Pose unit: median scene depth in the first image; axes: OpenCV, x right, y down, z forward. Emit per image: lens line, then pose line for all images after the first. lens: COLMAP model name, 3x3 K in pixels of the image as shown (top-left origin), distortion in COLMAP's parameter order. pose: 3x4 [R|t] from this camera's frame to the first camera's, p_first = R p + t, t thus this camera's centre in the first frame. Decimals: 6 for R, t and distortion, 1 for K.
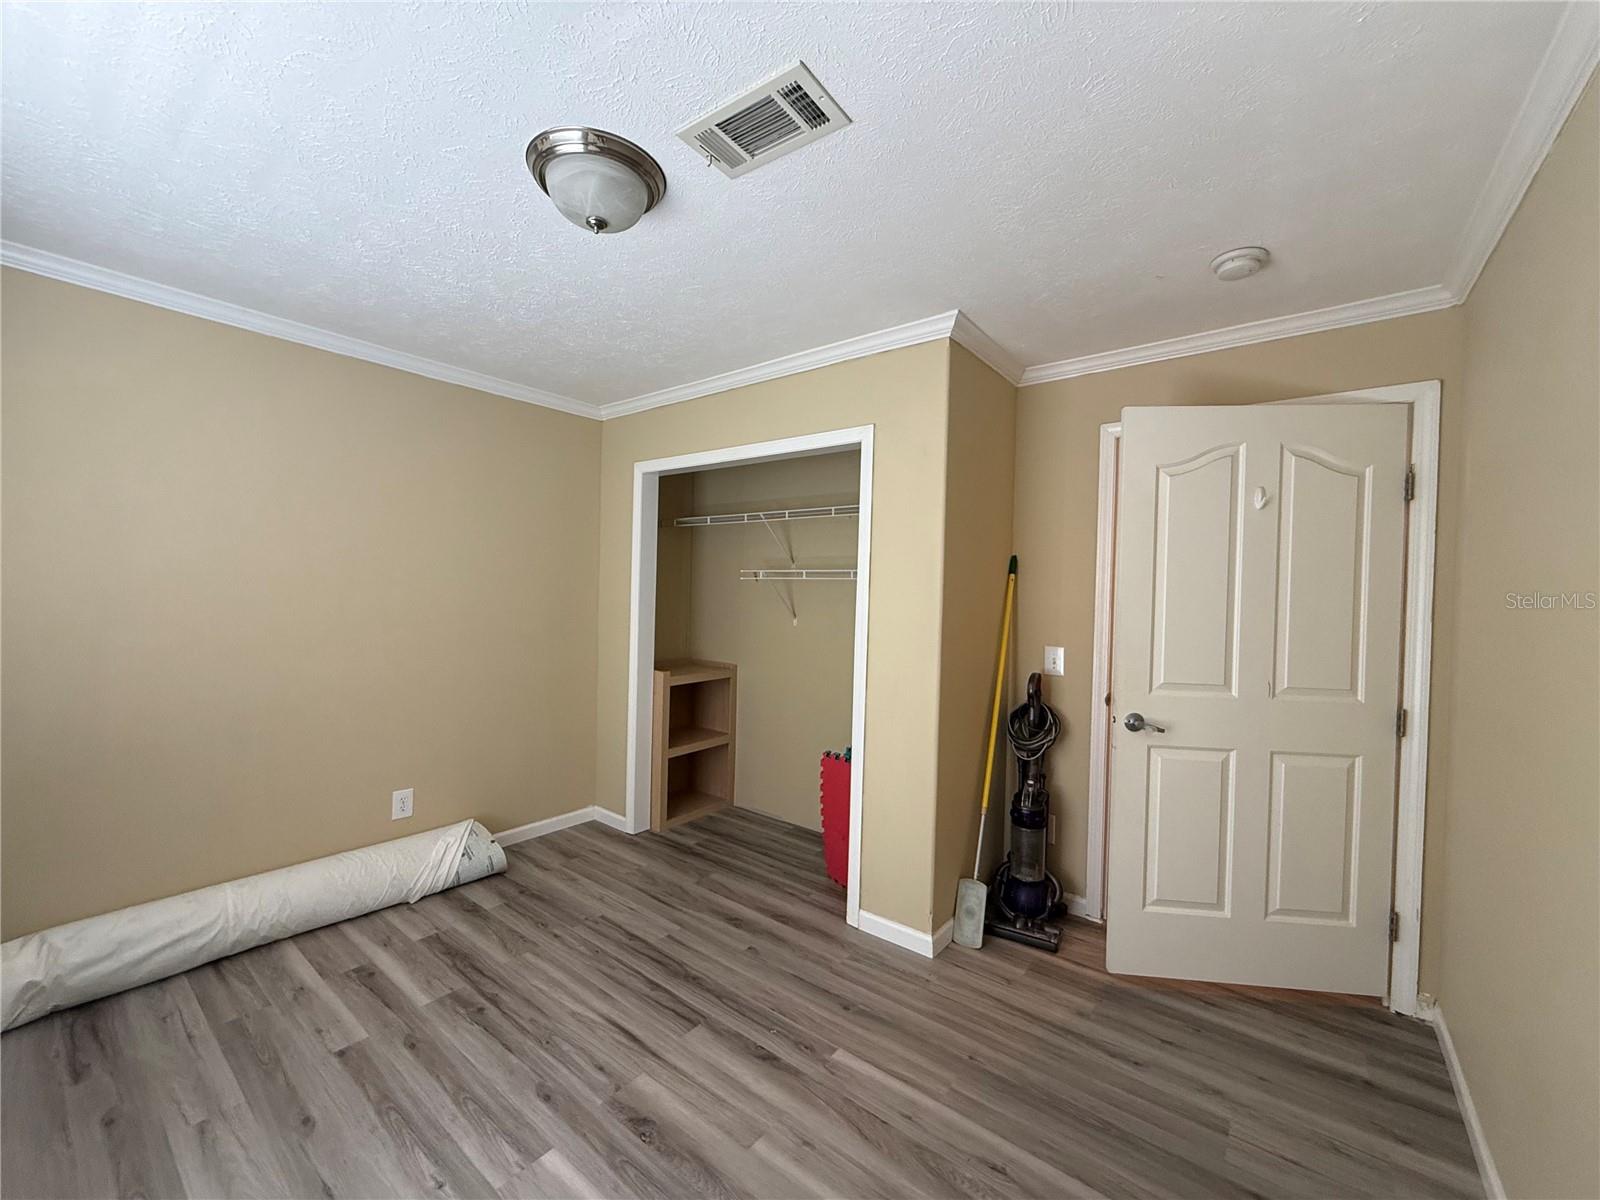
lens RADIAL K [[631.8, 0, 812.3], [0, 631.8, 600.5], [0, 0, 1]] dist [-0.008563, -0.000186]
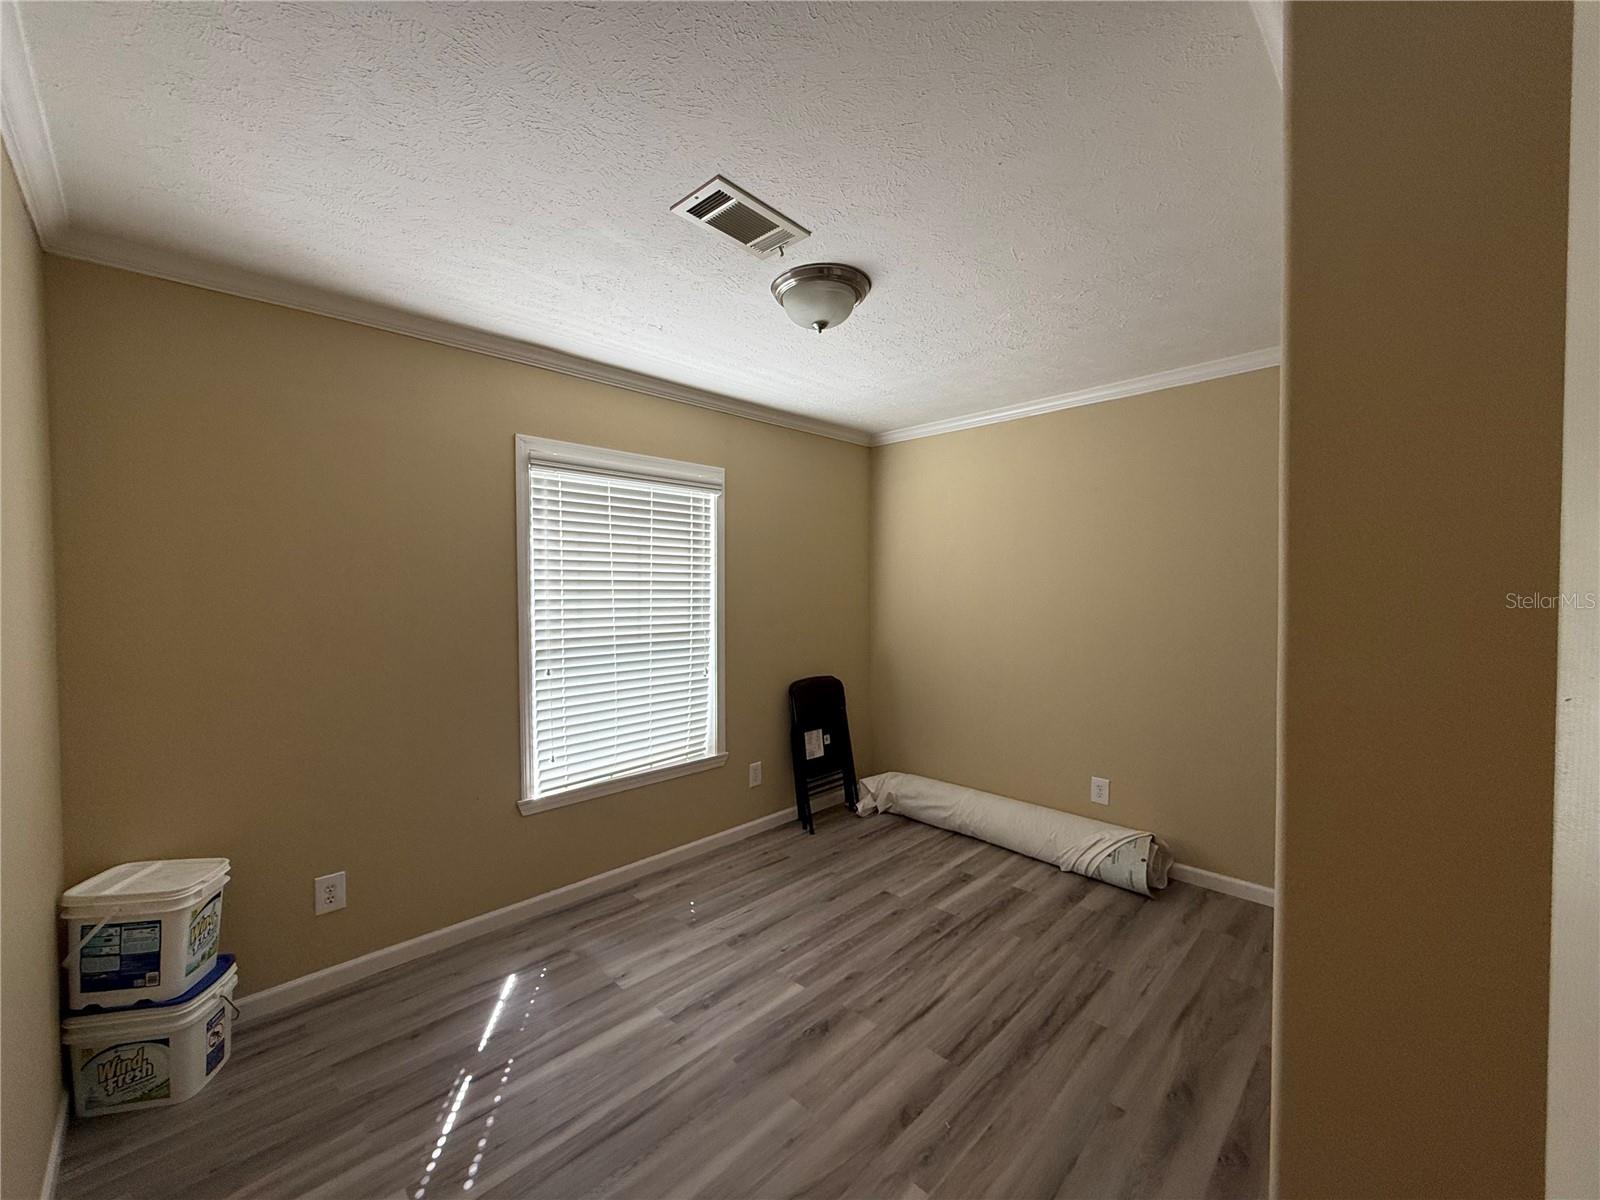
lens RADIAL K [[631.8, 0, 771.9], [0, 631.8, 600.5], [0, 0, 1]] dist [-0.008563, -0.000186]
pose [[-0.148897, 0.003328, -0.988847, 0.721733], [-0.013336, 0.999897, 0.005373, -0.014032], [0.988763, 0.013987, -0.148837, 0.797909]]
